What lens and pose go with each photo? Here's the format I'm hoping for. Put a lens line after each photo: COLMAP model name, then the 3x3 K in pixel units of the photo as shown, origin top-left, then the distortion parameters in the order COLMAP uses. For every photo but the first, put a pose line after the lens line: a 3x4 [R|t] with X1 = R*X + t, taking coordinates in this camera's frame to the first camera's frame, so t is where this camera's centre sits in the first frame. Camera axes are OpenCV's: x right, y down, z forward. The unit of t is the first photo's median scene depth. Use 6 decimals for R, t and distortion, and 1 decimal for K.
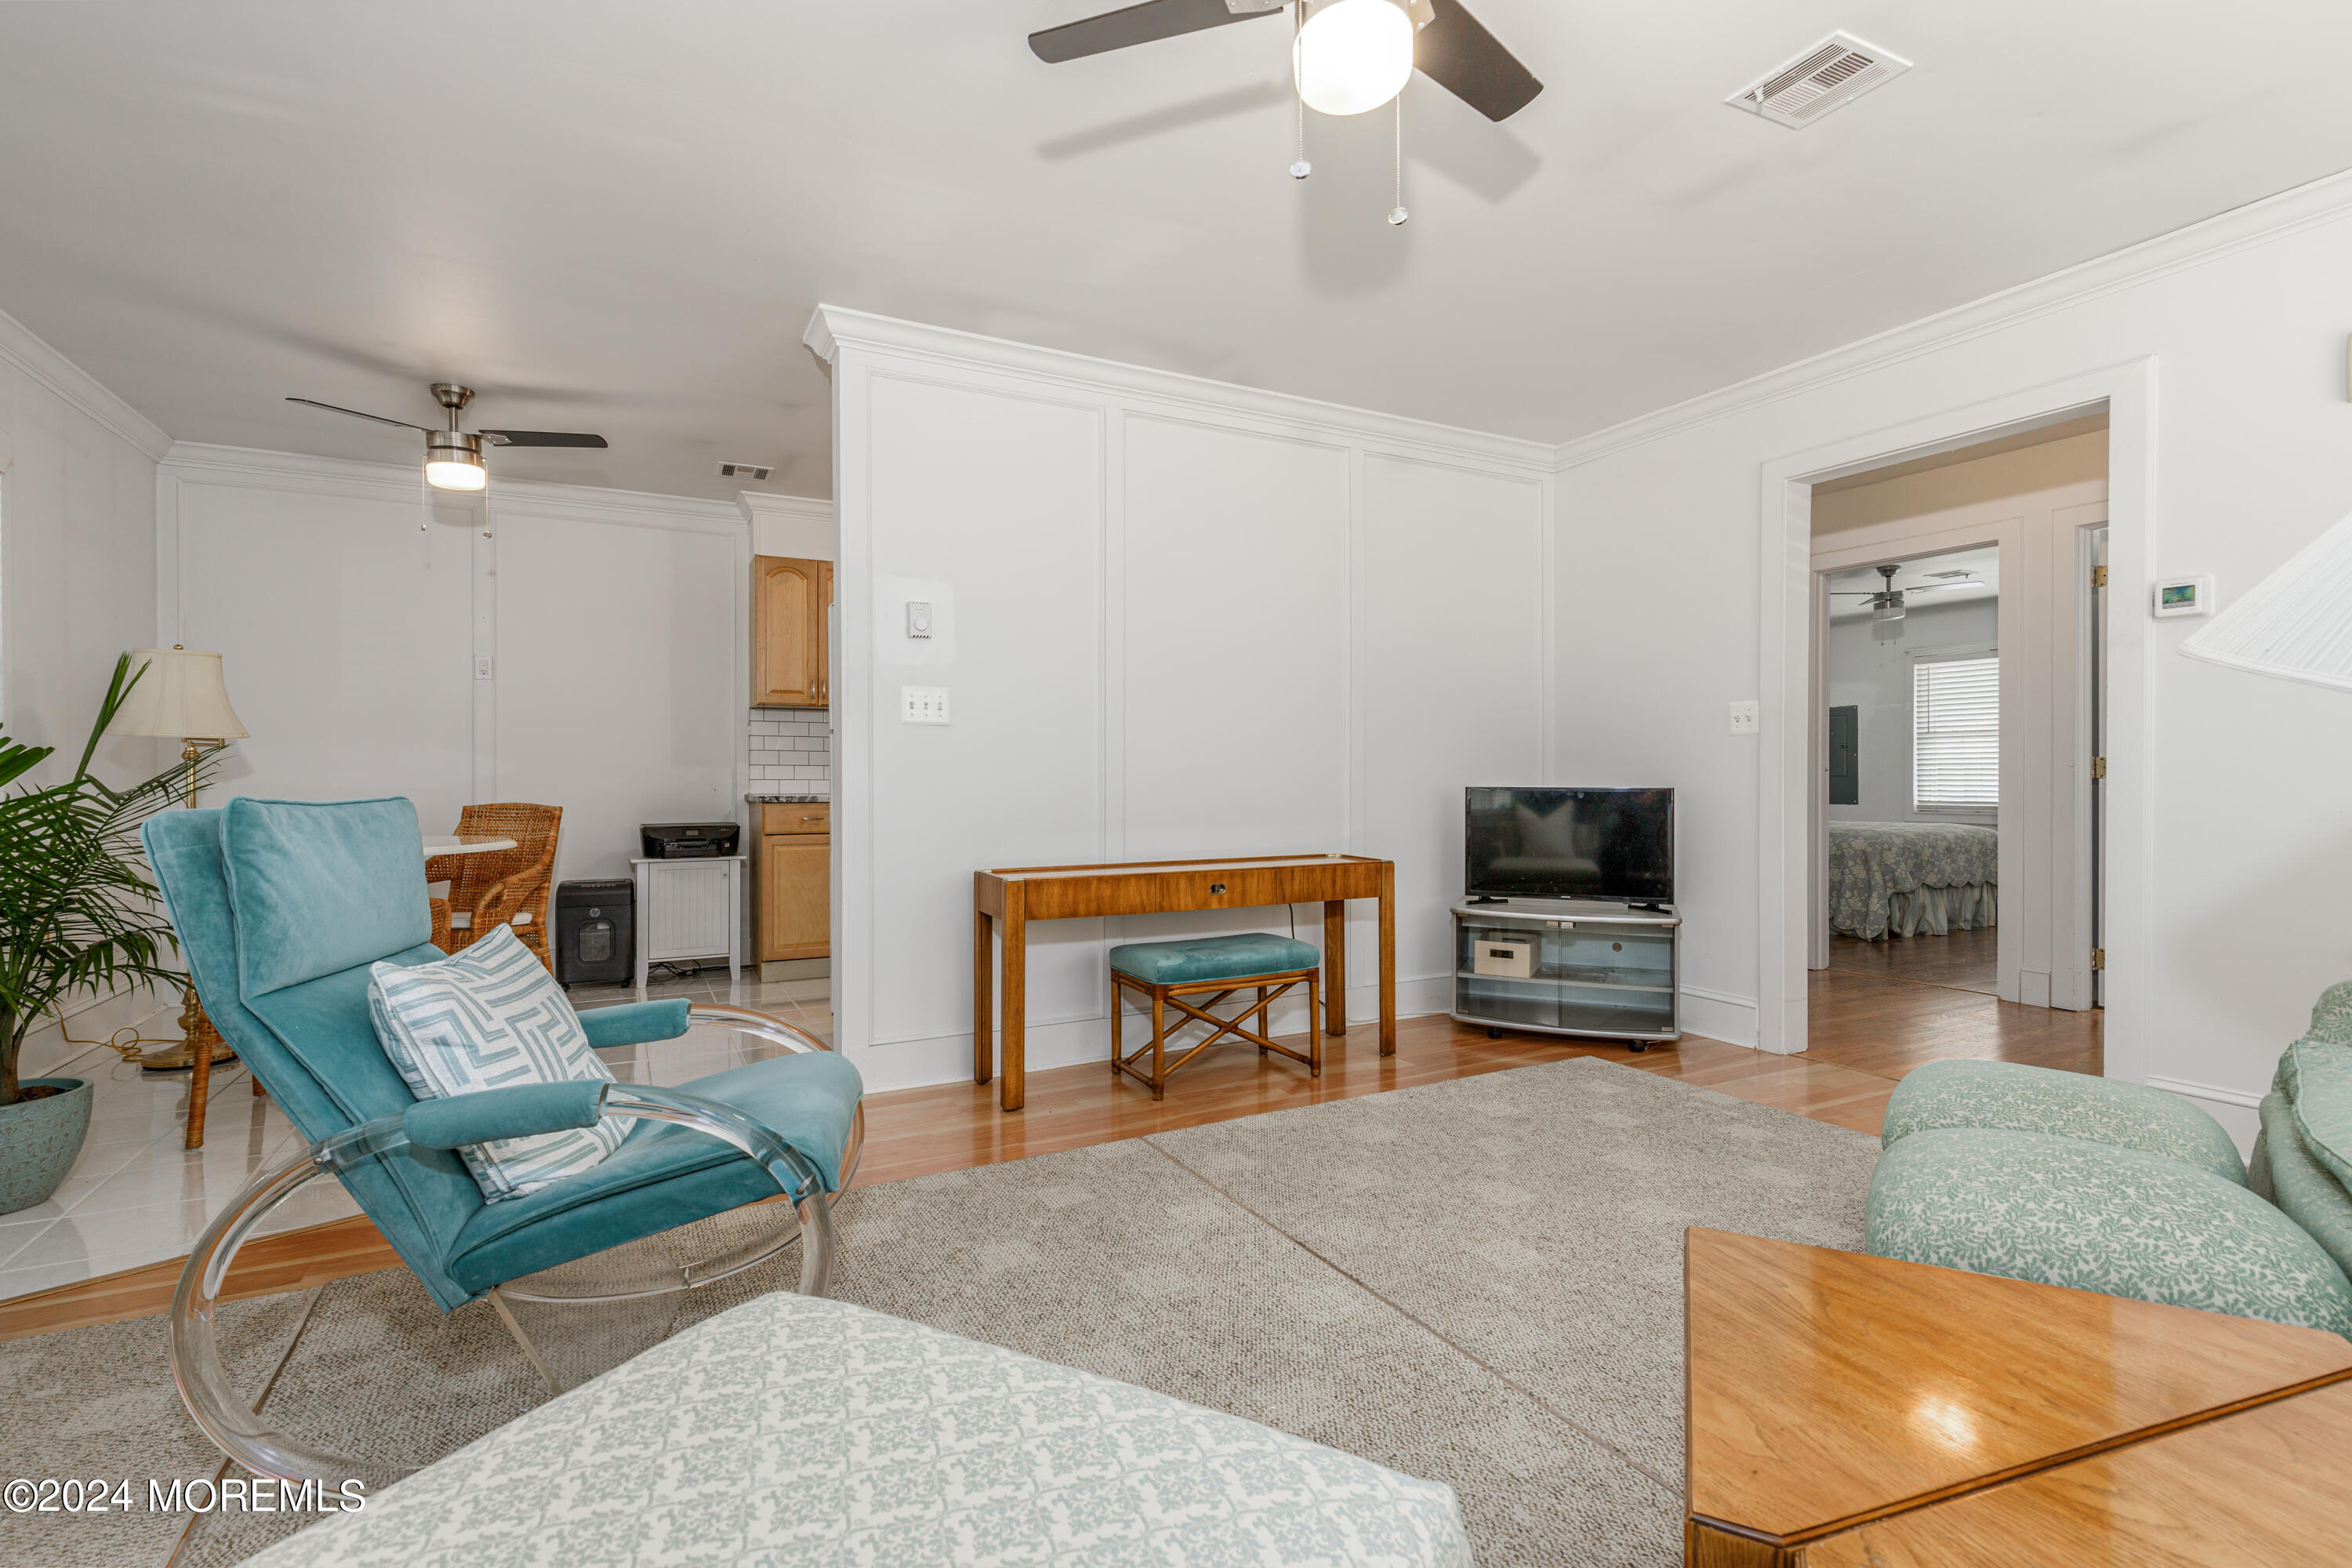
lens RADIAL K [[1063.1, 0, 1157.3], [0, 1063.1, 782.7], [0, 0, 1]] dist [0.005427, -0.000900]
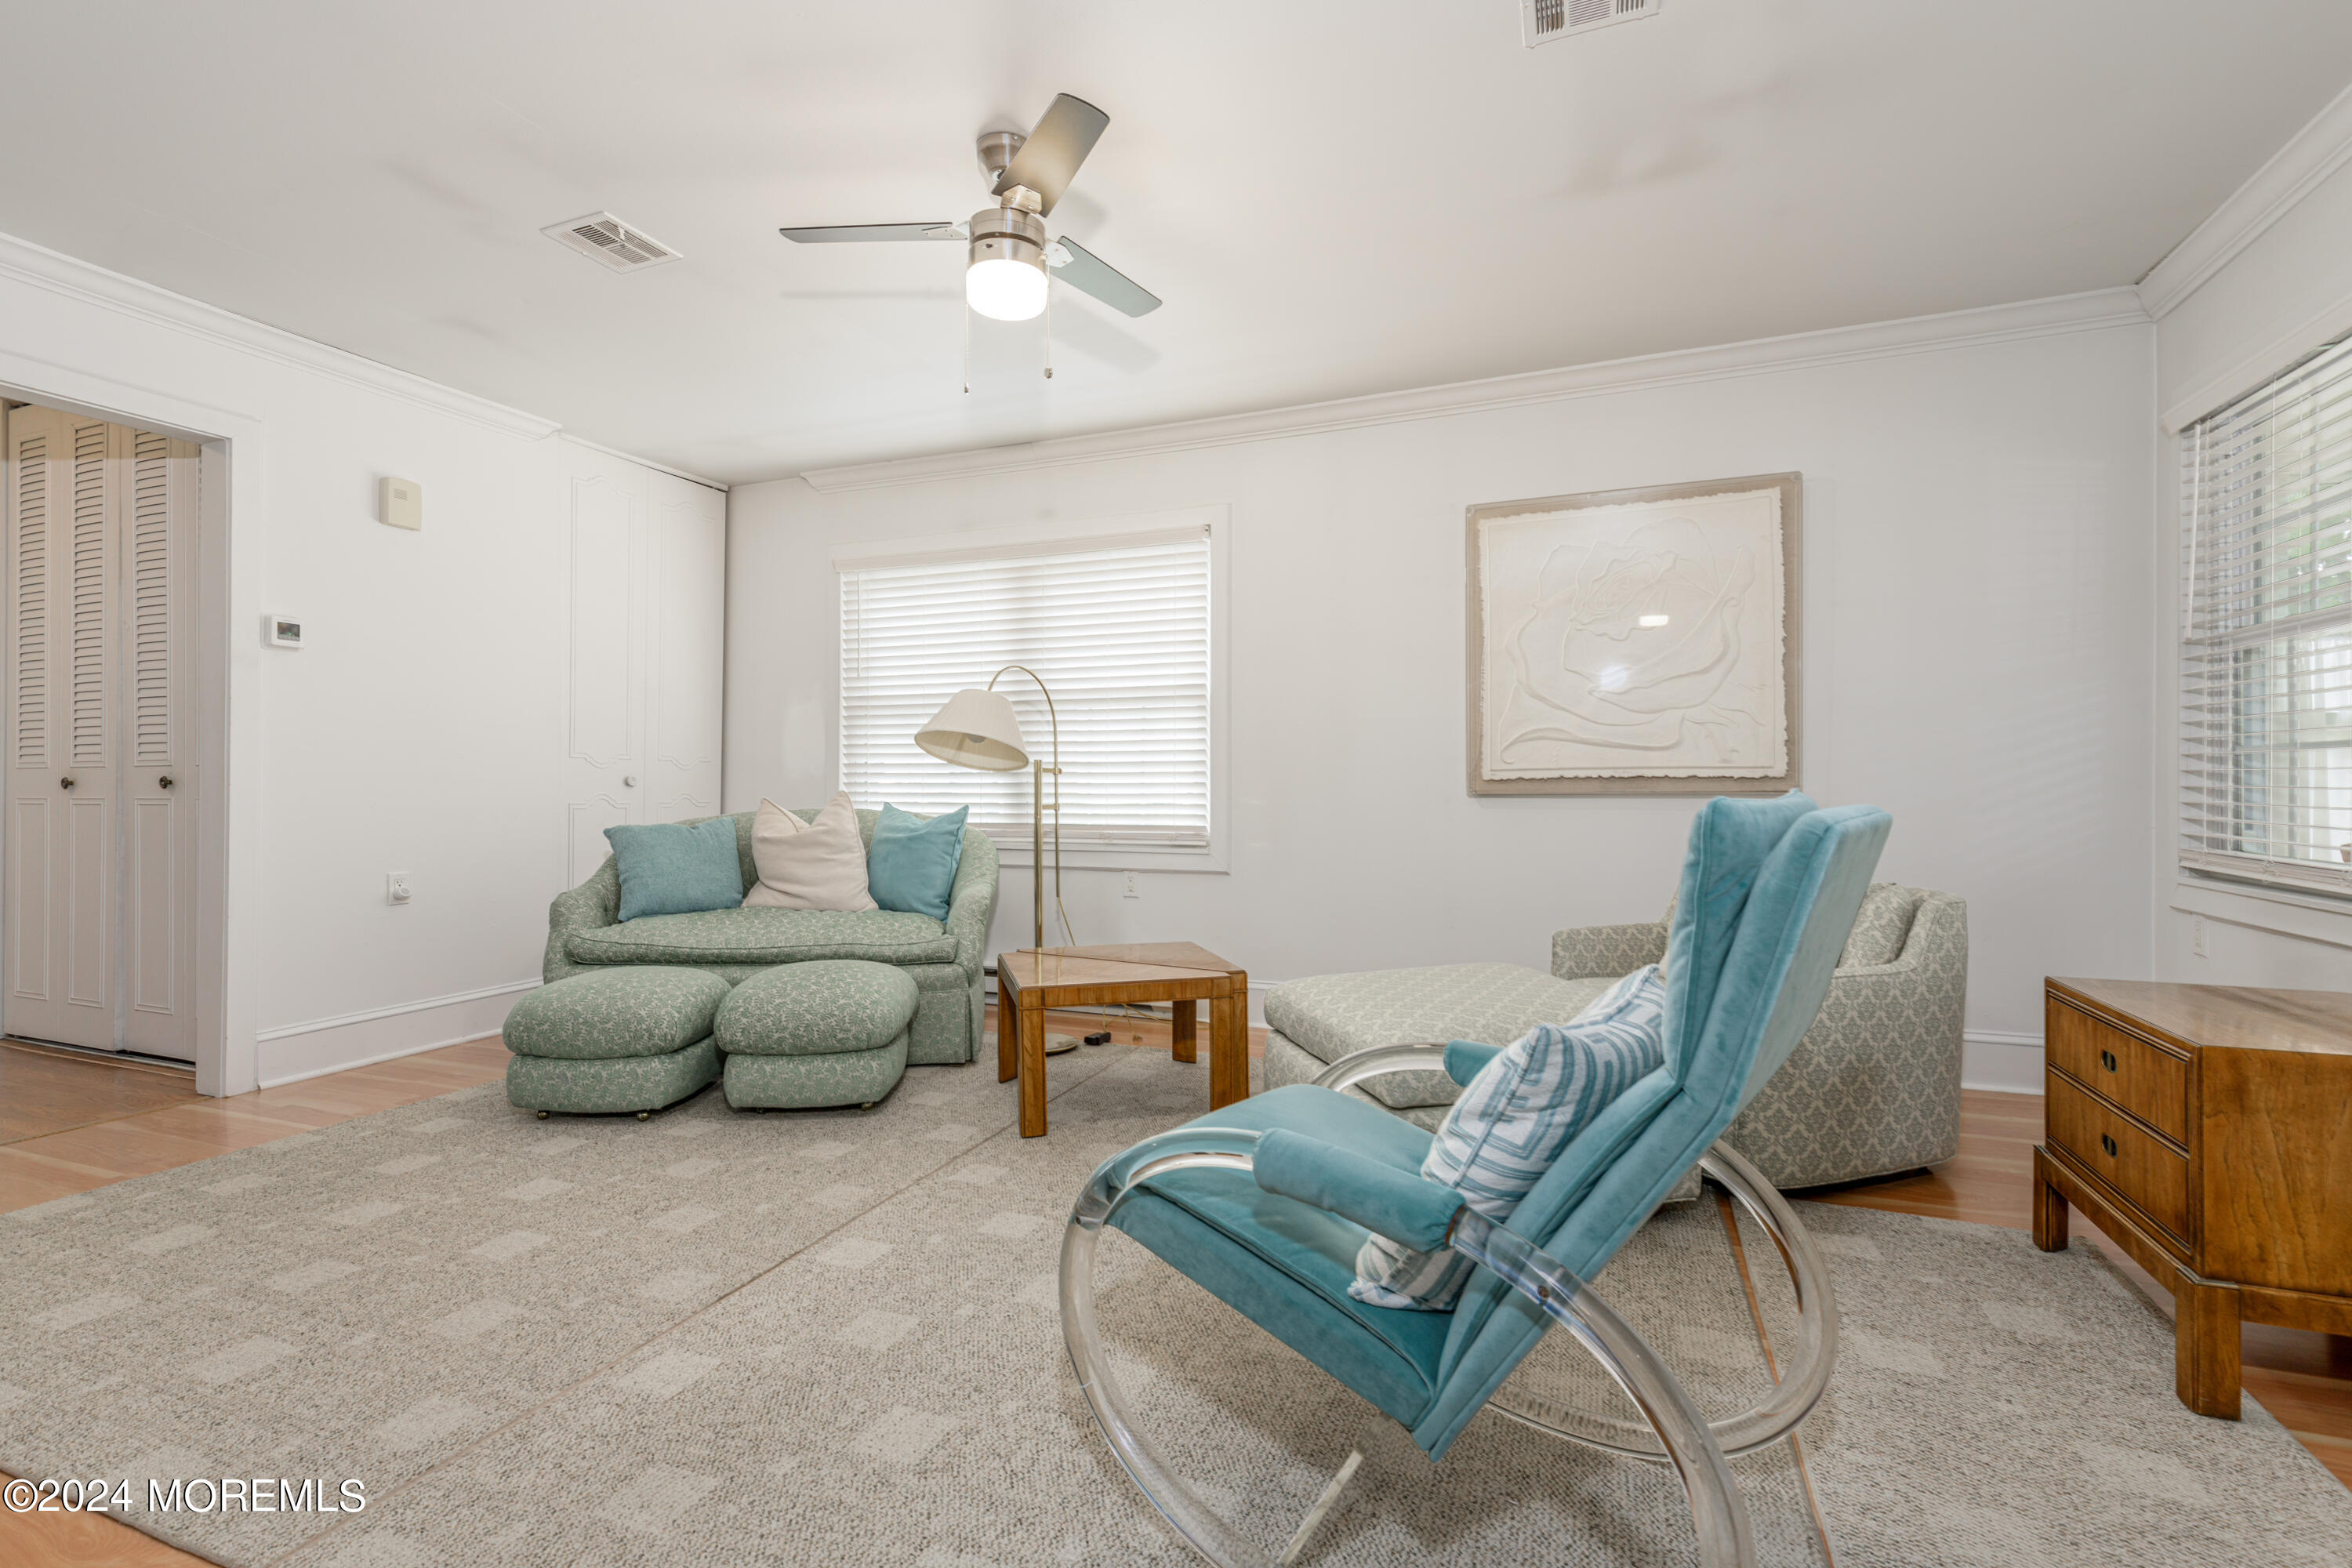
lens RADIAL K [[1063.1, 0, 1165.9], [0, 1063.1, 792.1], [0, 0, 1]] dist [0.005427, -0.000900]
pose [[-0.655594, -0.005893, 0.755091, -0.666131], [0.001087, 0.999961, 0.008748, 0.001417], [-0.755113, 0.006556, -0.655562, 1.109377]]
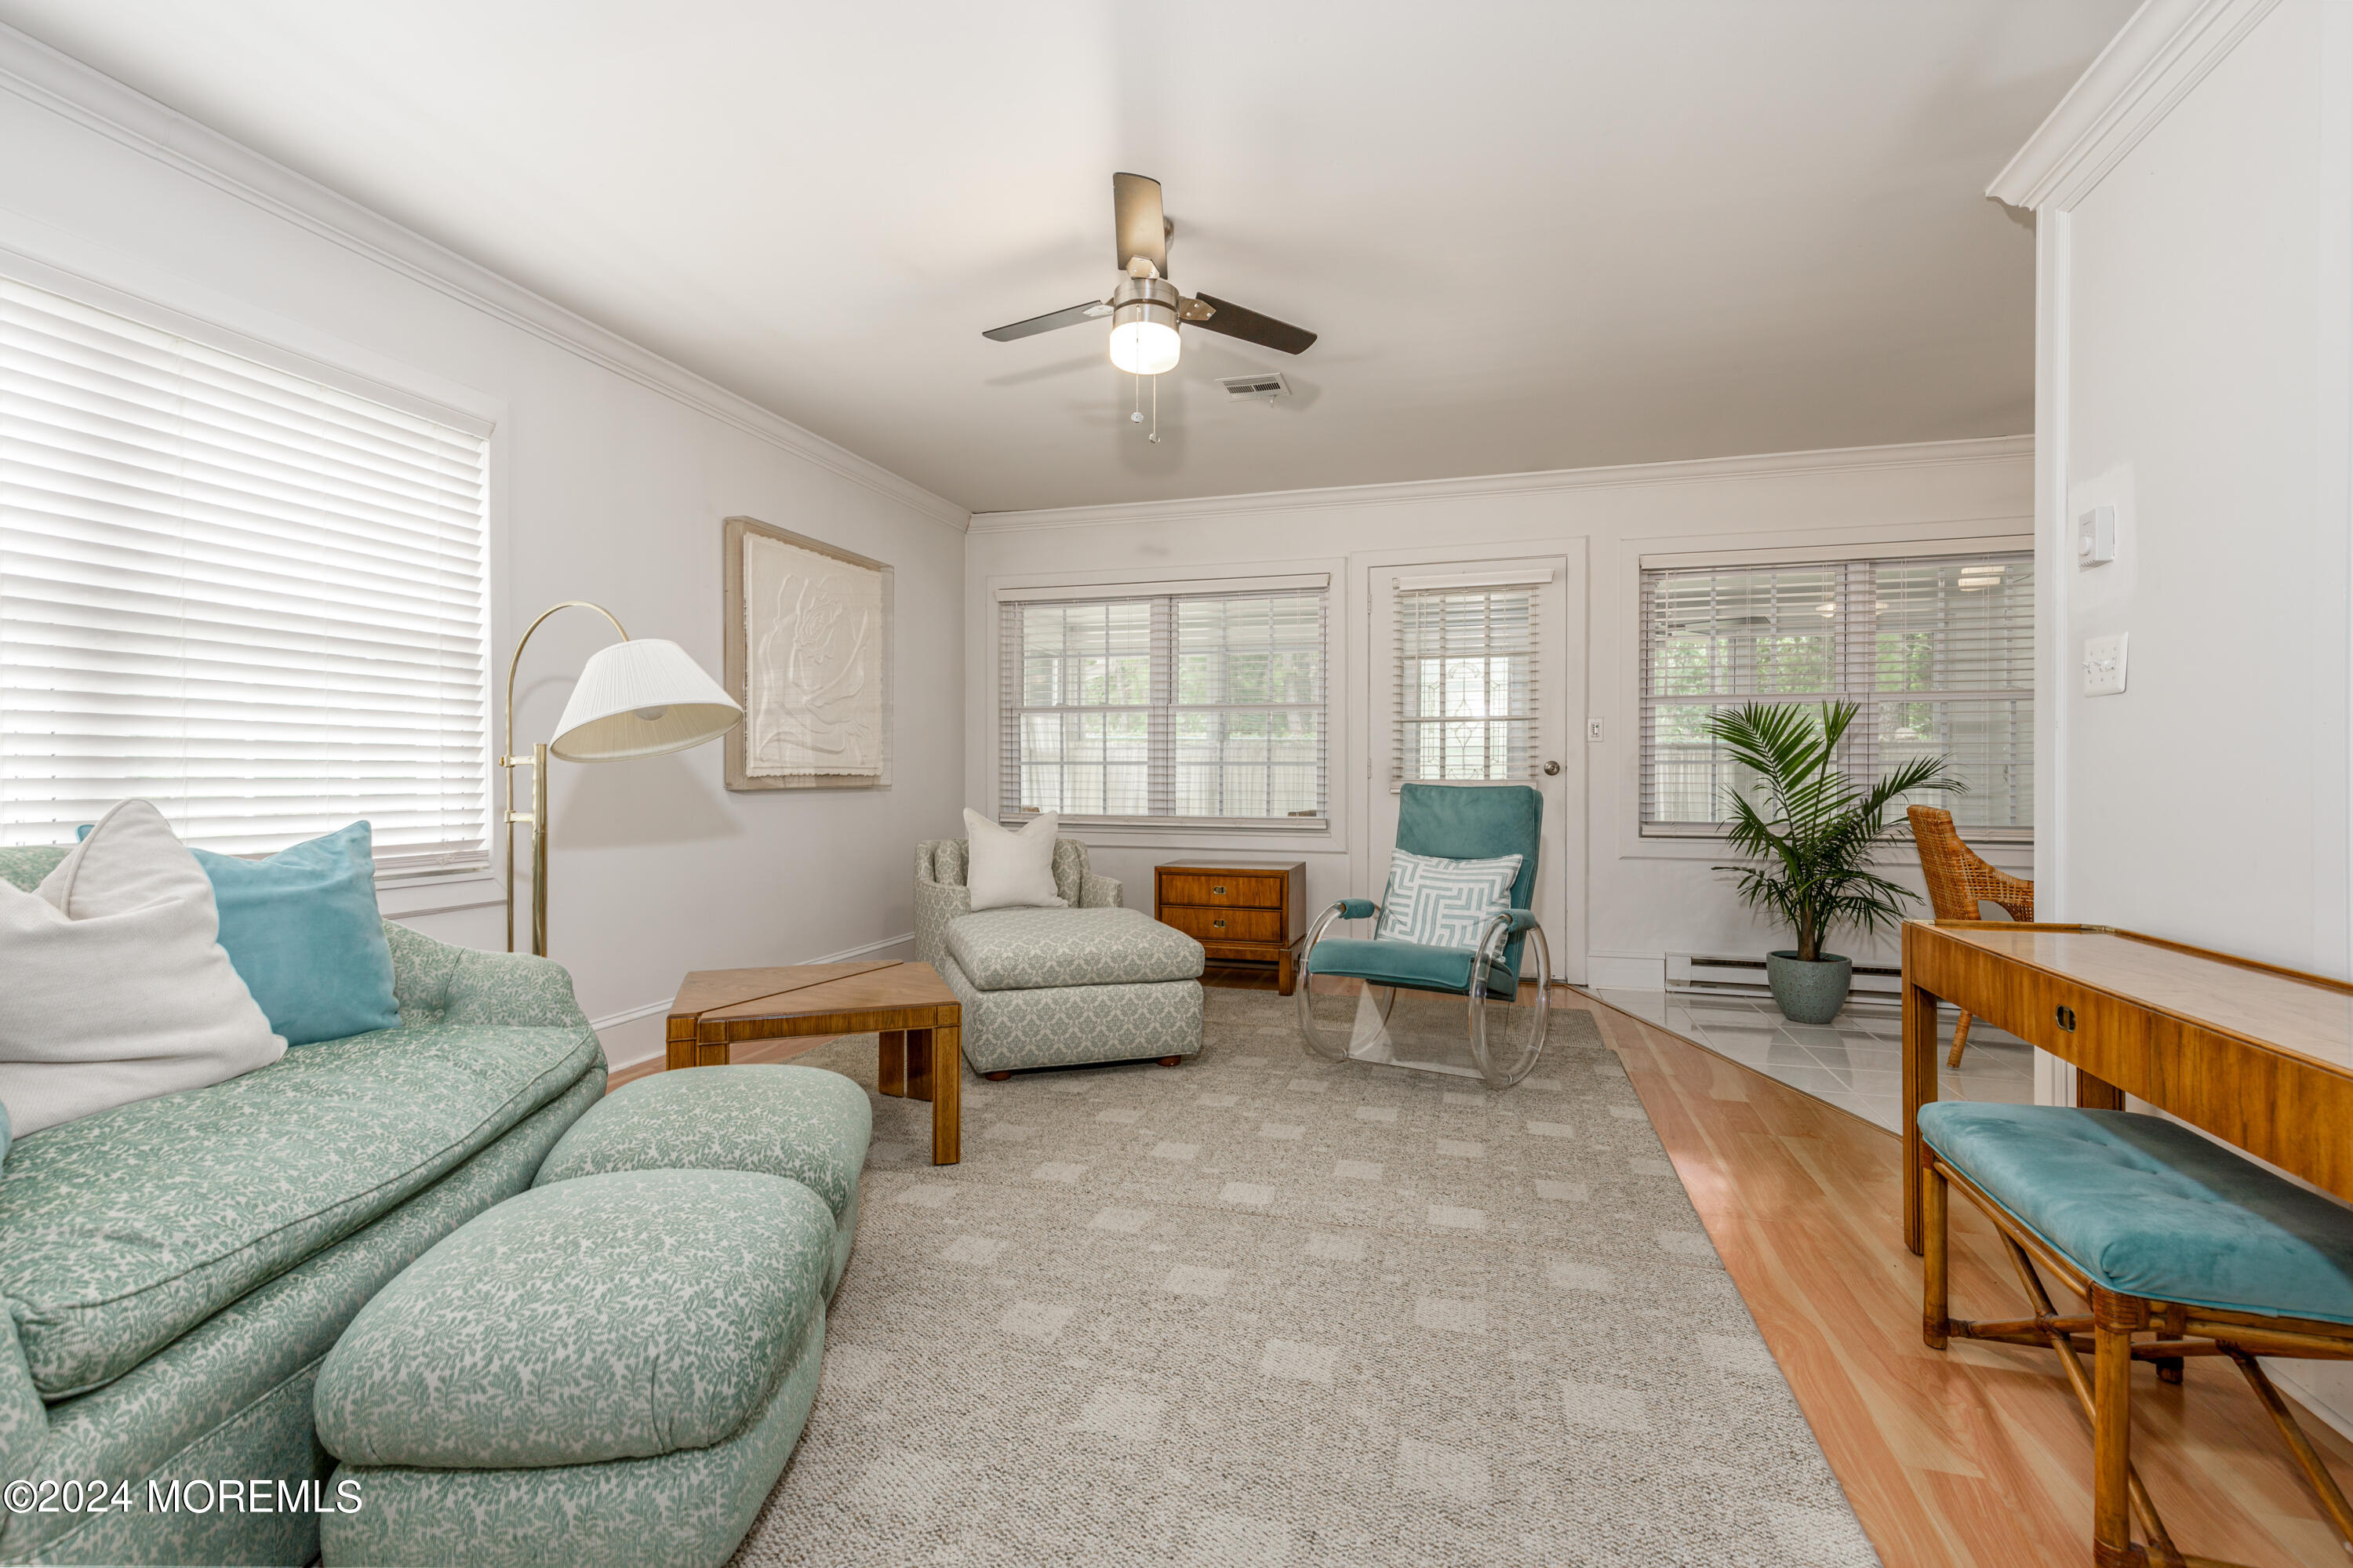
lens RADIAL K [[1063.6, 0, 1186.9], [0, 1063.6, 775.1], [0, 0, 1]] dist [0.005427, -0.000900]
pose [[-0.681995, -0.006384, -0.731329, 0.848979], [-0.003512, 0.999979, -0.005455, 0.001612], [0.731349, -0.001152, -0.682003, 1.356824]]
